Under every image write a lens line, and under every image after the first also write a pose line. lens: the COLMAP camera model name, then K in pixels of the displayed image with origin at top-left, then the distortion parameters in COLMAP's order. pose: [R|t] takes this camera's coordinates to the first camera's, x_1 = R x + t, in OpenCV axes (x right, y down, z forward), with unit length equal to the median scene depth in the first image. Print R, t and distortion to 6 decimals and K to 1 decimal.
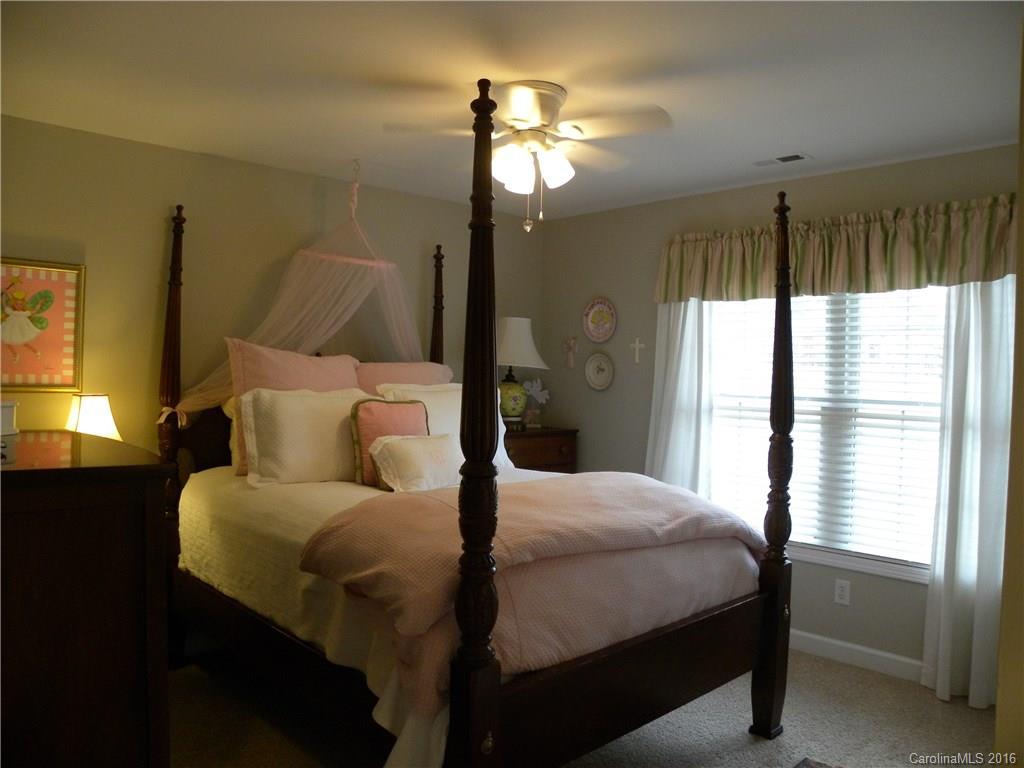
lens RADIAL K [[781.8, 0, 512.0], [0, 781.8, 383.3], [0, 0, 1]] dist [-0.101146, 0.007553]
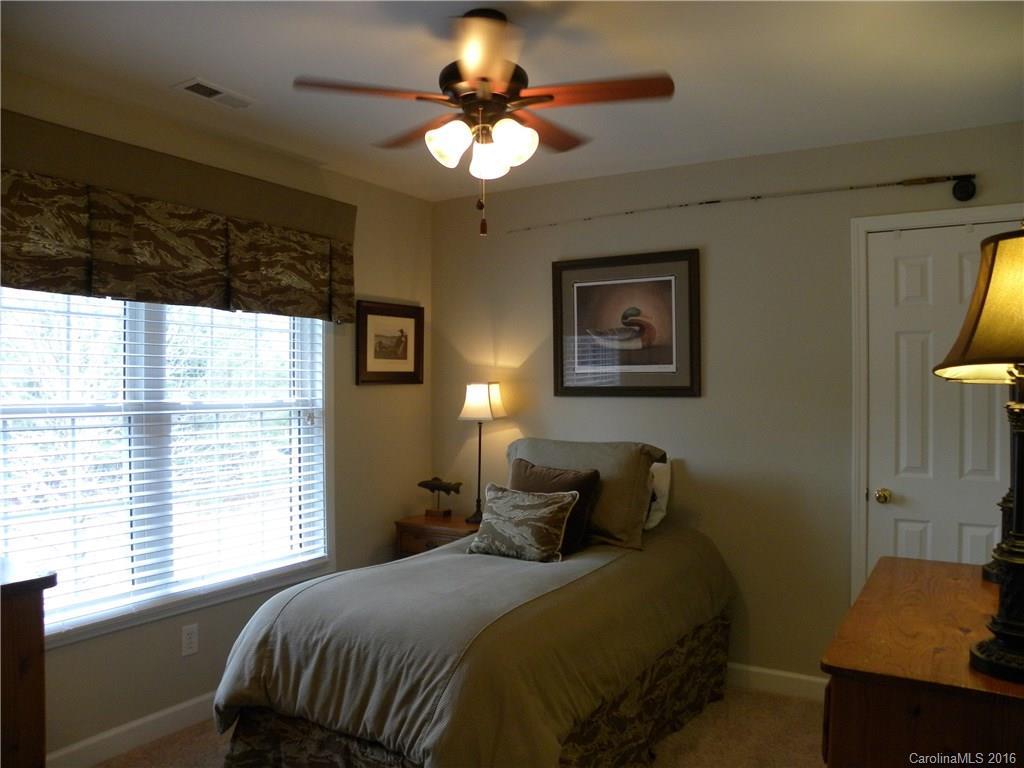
lens RADIAL K [[781.8, 0, 511.9], [0, 781.8, 383.9], [0, 0, 1]] dist [-0.101146, 0.007553]
pose [[-0.259639, -0.030484, 0.965225, -0.432426], [0.003025, 0.999471, 0.032379, -0.025551], [-0.965701, 0.011327, -0.259409, 0.870911]]
